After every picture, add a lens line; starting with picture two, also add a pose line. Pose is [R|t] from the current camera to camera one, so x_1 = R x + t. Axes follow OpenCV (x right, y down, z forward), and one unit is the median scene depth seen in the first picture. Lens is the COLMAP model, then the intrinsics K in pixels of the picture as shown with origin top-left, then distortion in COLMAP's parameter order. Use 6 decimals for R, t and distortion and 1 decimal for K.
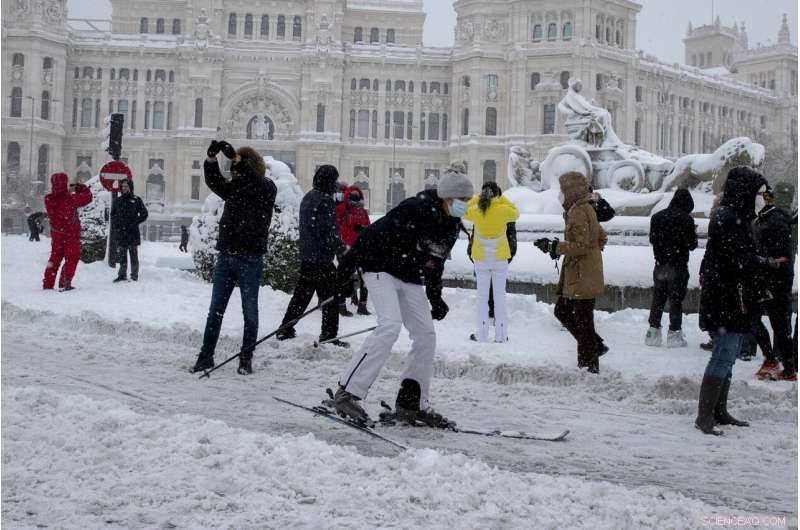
lens RADIAL K [[1500.5, 0, 400.0], [0, 1500.5, 264.1], [0, 0, 1]] dist [0.011596, 0.000000]
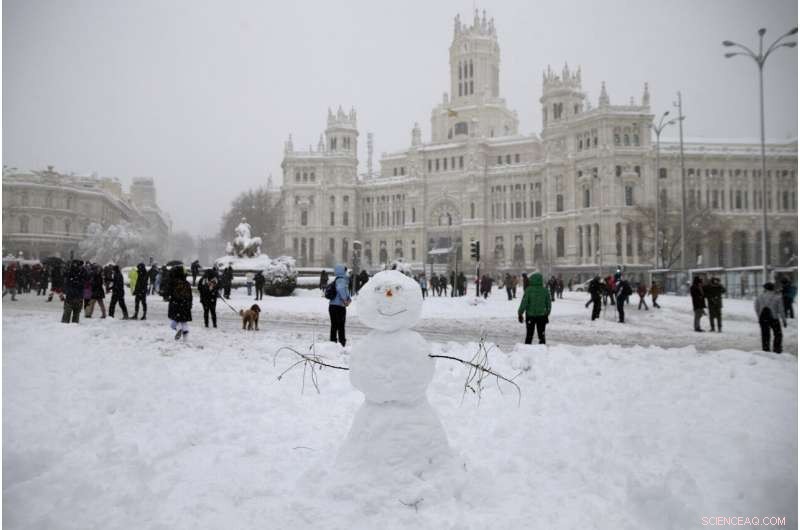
lens RADIAL K [[1500.5, 0, 400.0], [0, 1500.5, 265.3], [0, 0, 1]] dist [0.011596, 0.000000]
pose [[0.487672, -0.042888, -0.871973, 1.449045], [0.002621, 0.998860, -0.047663, 0.051533], [0.873023, 0.020959, 0.487228, 0.056504]]
